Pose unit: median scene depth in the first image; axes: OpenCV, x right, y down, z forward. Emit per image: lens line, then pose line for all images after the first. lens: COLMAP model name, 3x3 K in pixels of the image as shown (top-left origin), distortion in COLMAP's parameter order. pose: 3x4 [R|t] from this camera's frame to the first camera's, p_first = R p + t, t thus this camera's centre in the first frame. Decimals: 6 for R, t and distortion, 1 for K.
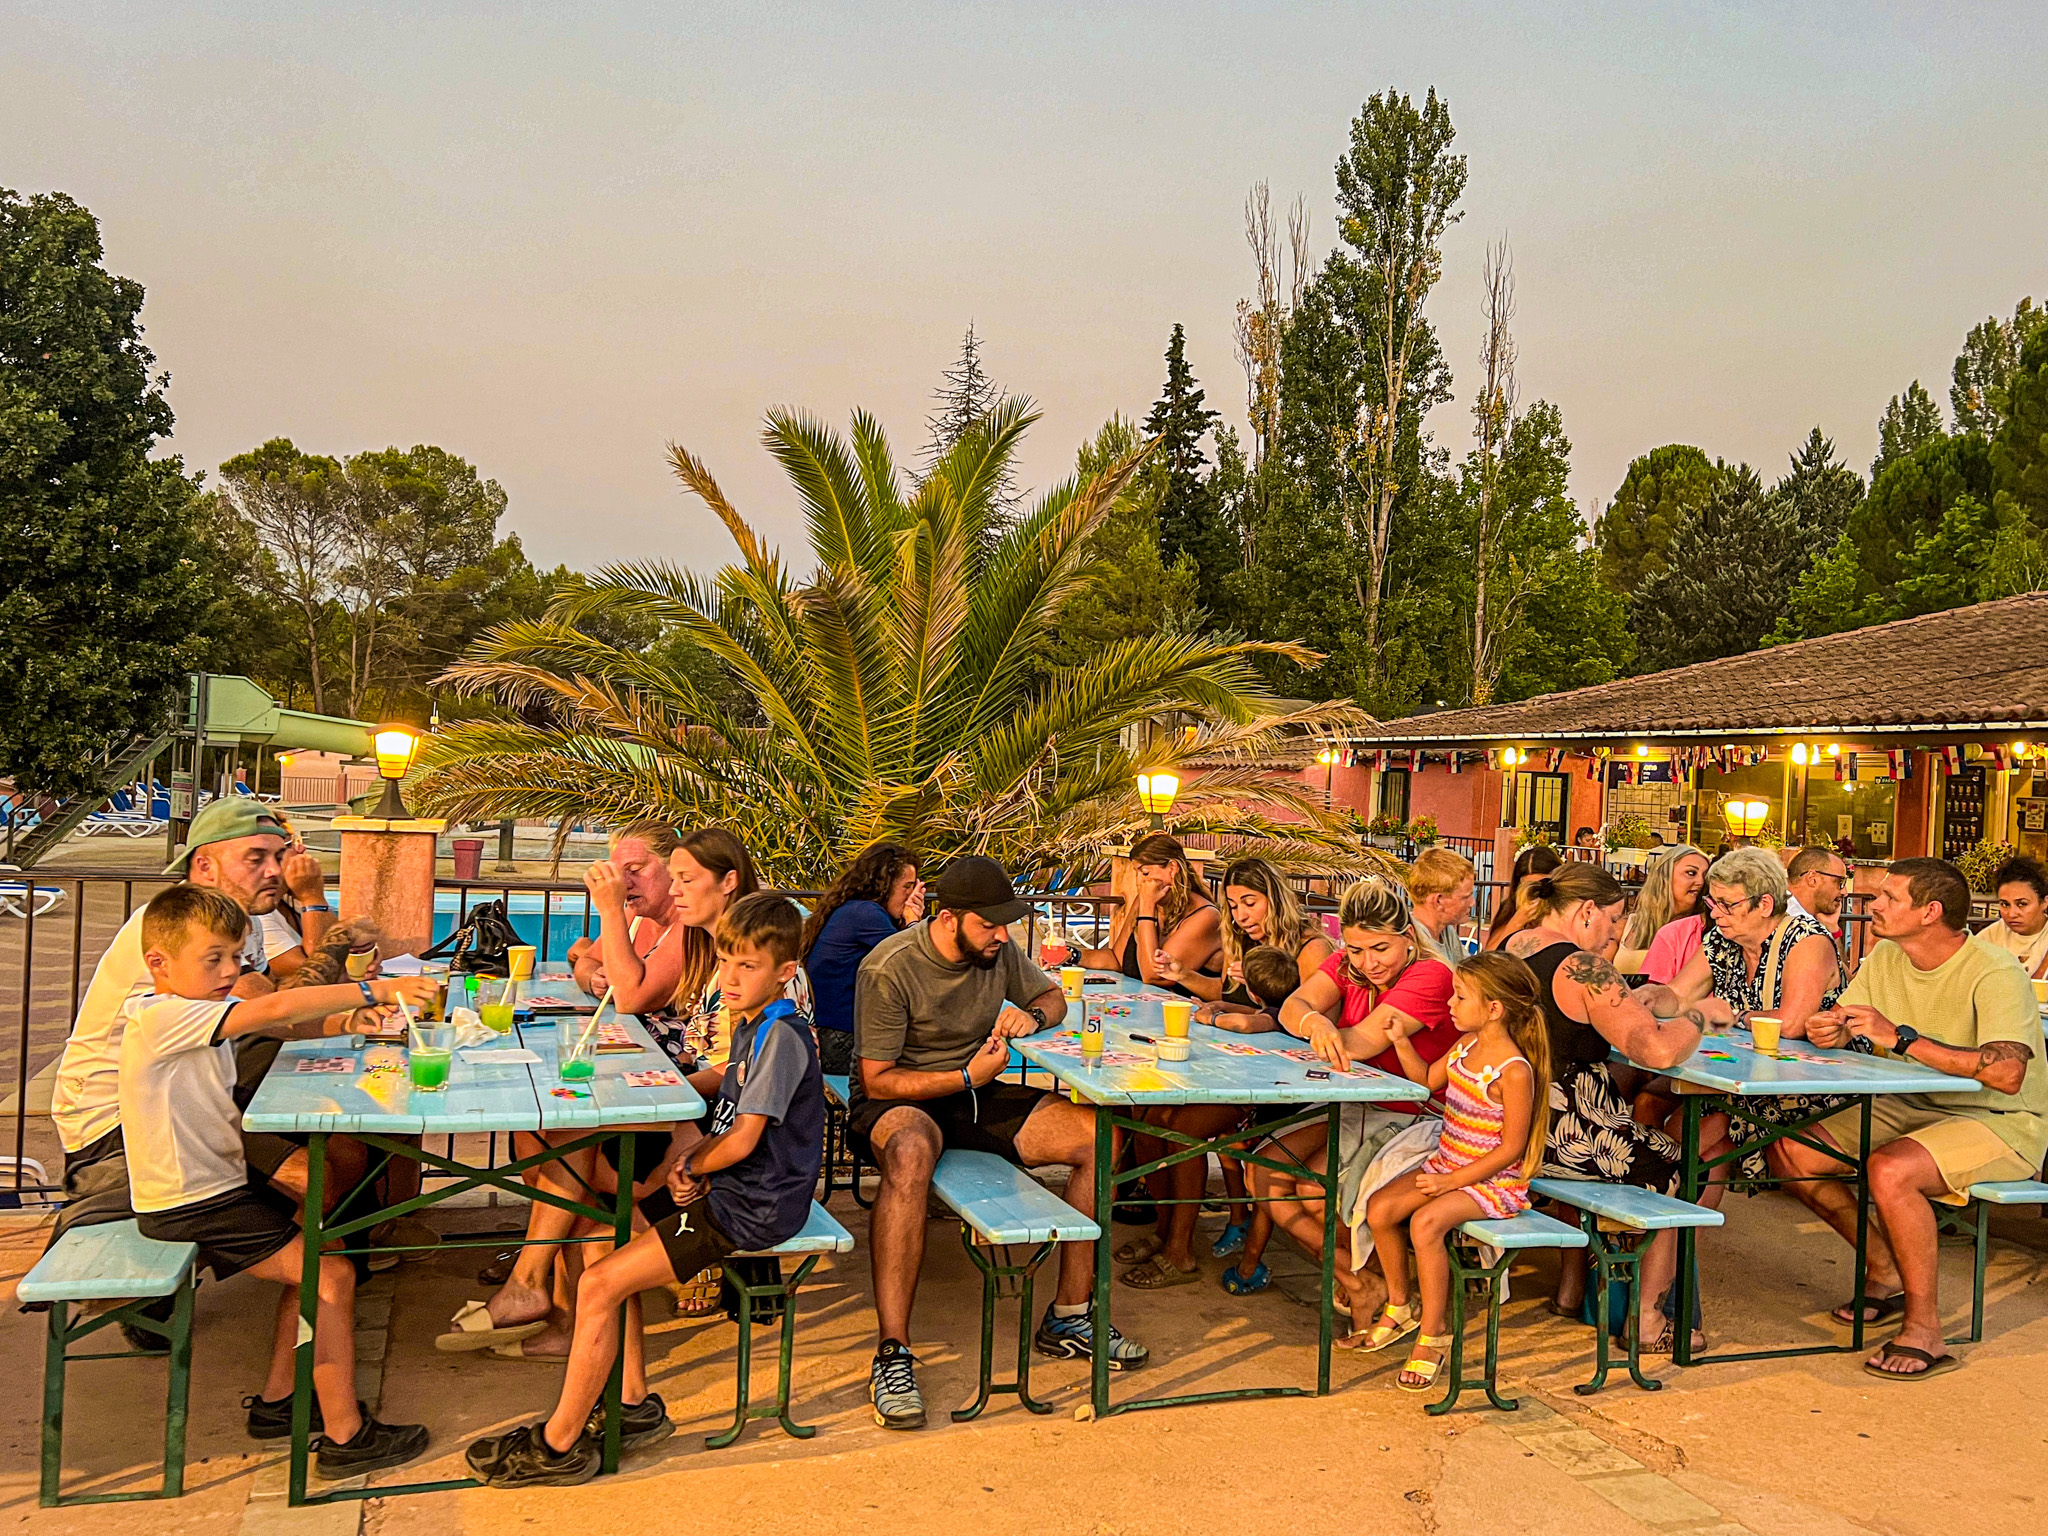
lens RADIAL K [[1589.3, 0, 1024.0], [0, 1589.3, 768.0], [0, 0, 1]] dist [0.028134, -0.008991]
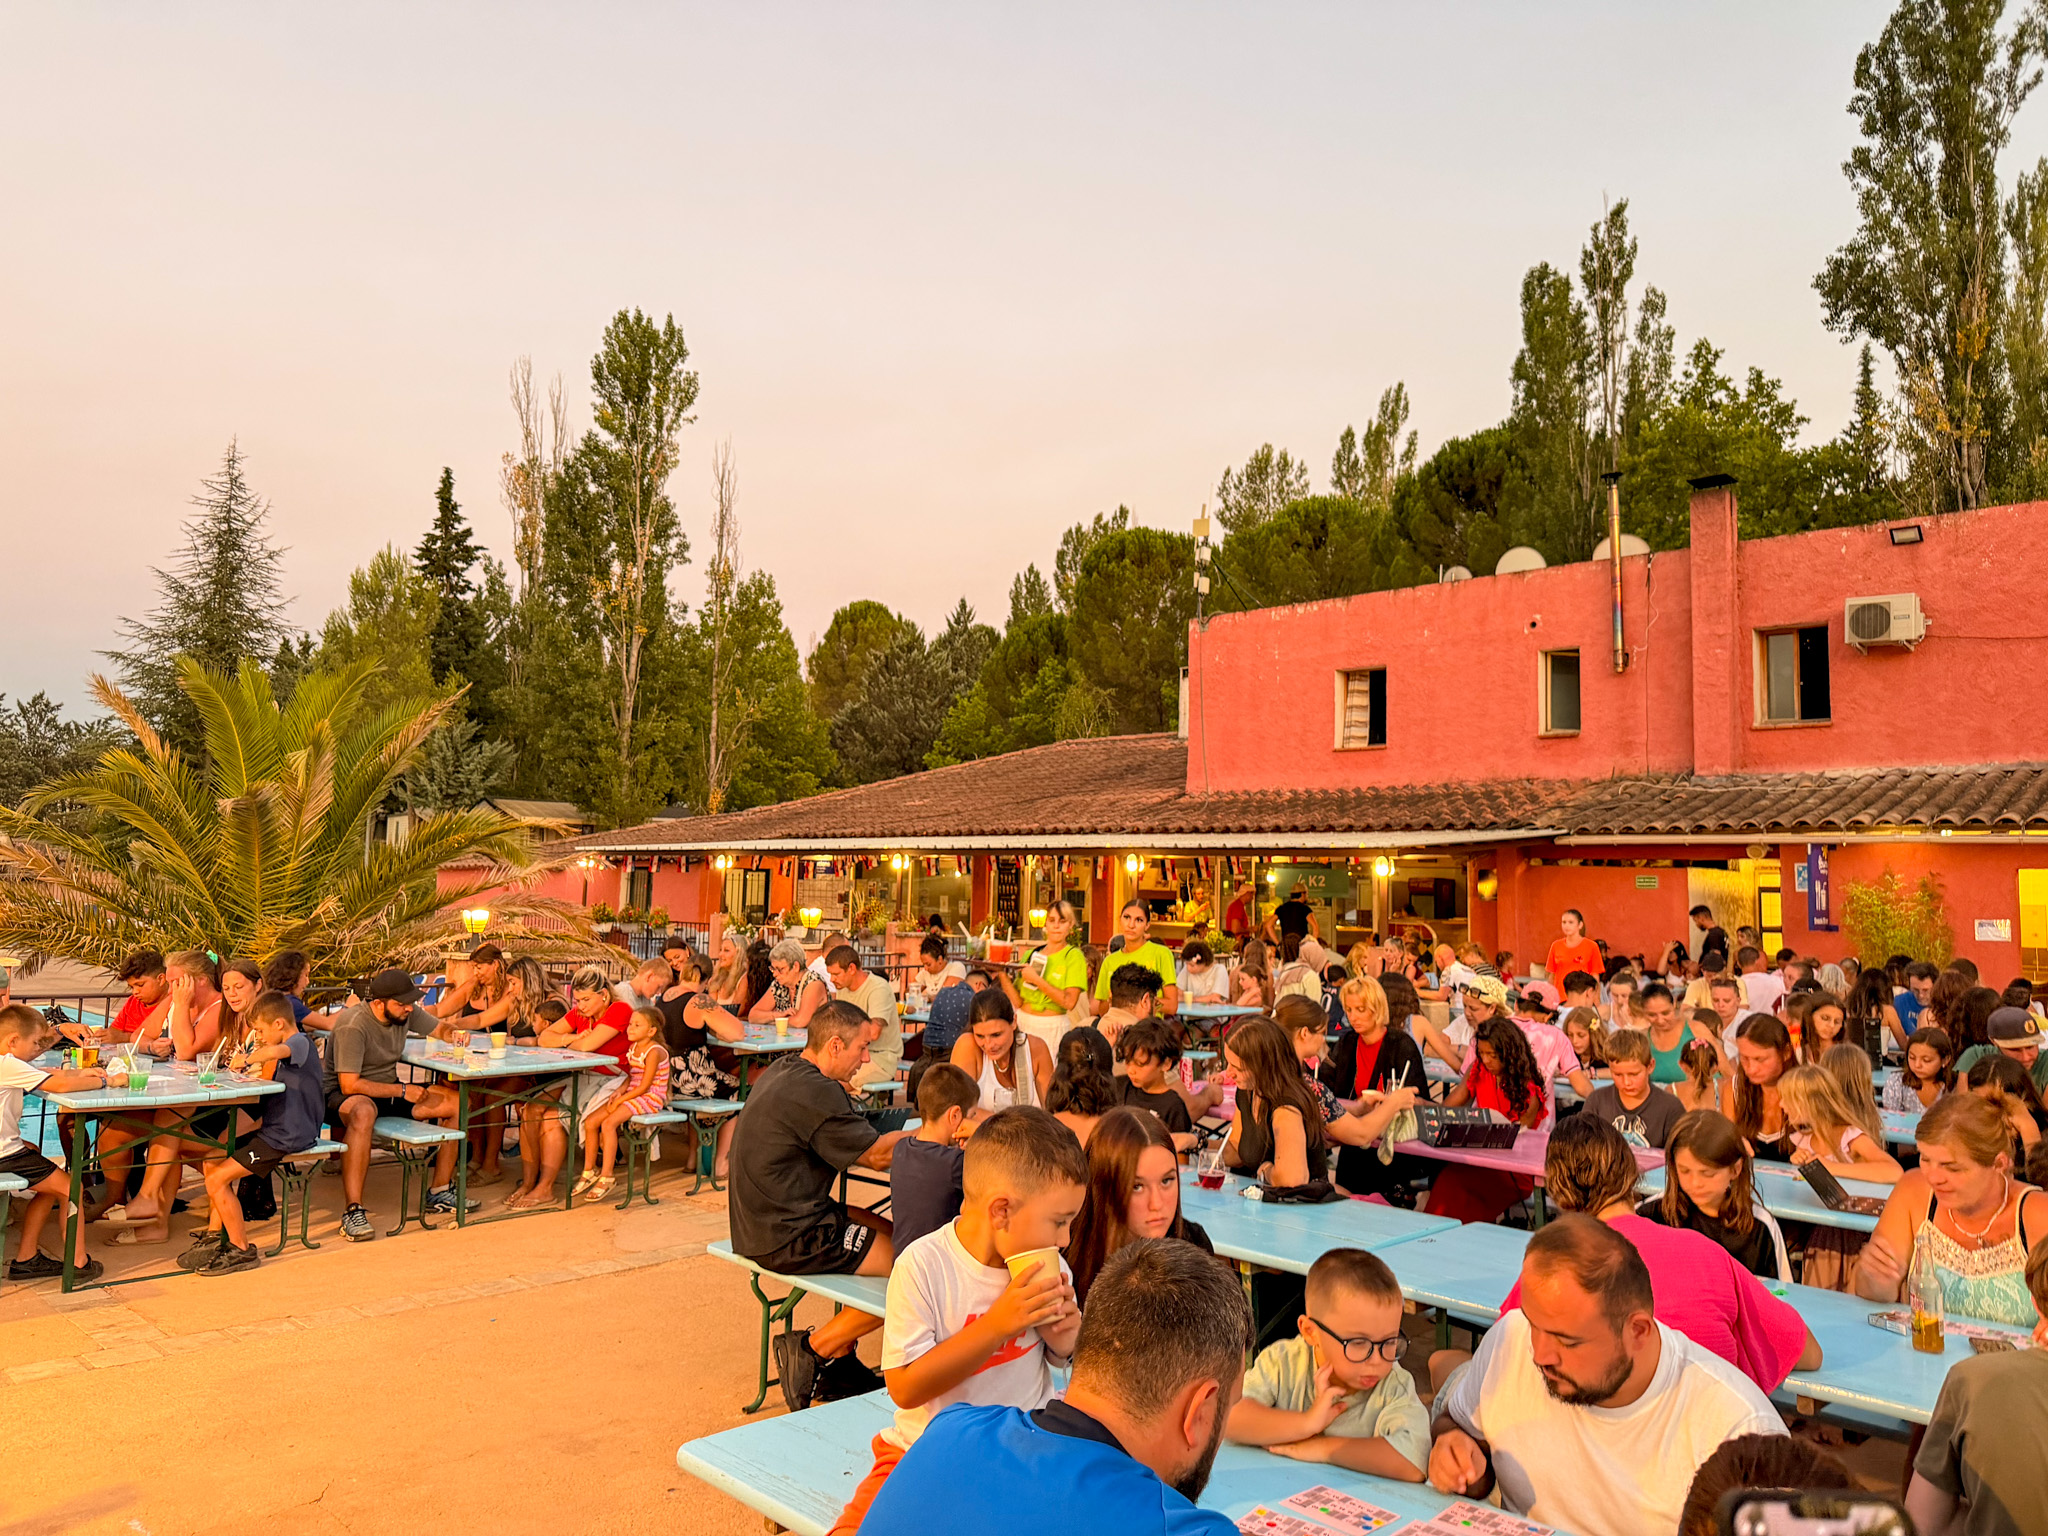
lens RADIAL K [[1464.1, 0, 1024.0], [0, 1464.1, 768.0], [0, 0, 1]] dist [0.155987, -0.303220]
pose [[0.890098, 0.009209, 0.455676, -0.022715], [0.014528, 0.998715, -0.048560, -0.011687], [-0.455538, 0.049843, 0.888820, -0.133153]]
